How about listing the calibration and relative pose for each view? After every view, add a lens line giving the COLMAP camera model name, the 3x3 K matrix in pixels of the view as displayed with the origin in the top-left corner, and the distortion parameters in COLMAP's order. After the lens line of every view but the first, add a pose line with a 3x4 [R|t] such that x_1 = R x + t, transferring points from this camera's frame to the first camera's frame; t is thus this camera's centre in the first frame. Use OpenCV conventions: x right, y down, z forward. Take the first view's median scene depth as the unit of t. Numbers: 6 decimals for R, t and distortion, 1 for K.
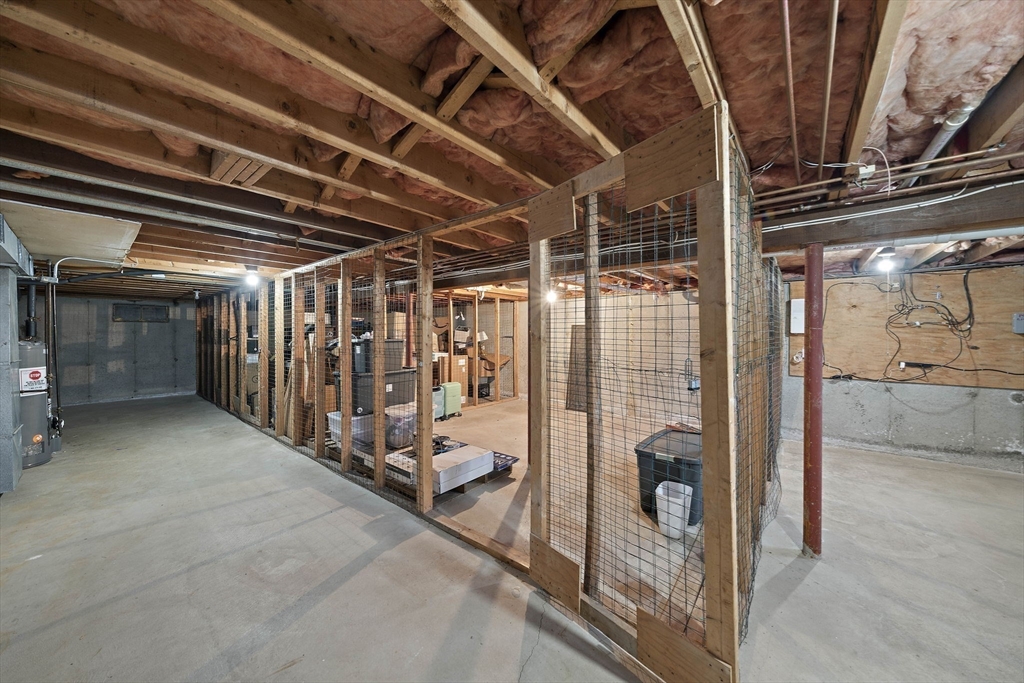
lens RADIAL K [[354.8, 0, 510.8], [0, 354.8, 335.6], [0, 0, 1]] dist [-0.006050, -0.000252]
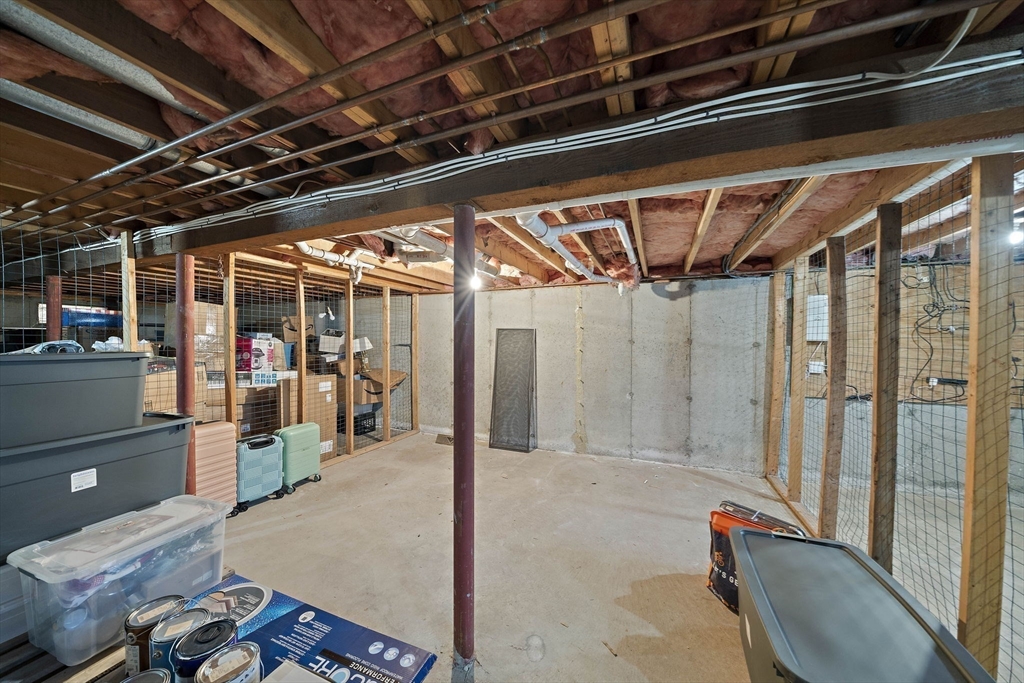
lens RADIAL K [[354.8, 0, 516.1], [0, 354.8, 346.1], [0, 0, 1]] dist [-0.006050, -0.000252]
pose [[0.954431, -0.001850, 0.298426, -0.004232], [-0.001017, 0.999955, 0.009453, -0.001255], [-0.298430, -0.009326, 0.954386, 0.306222]]
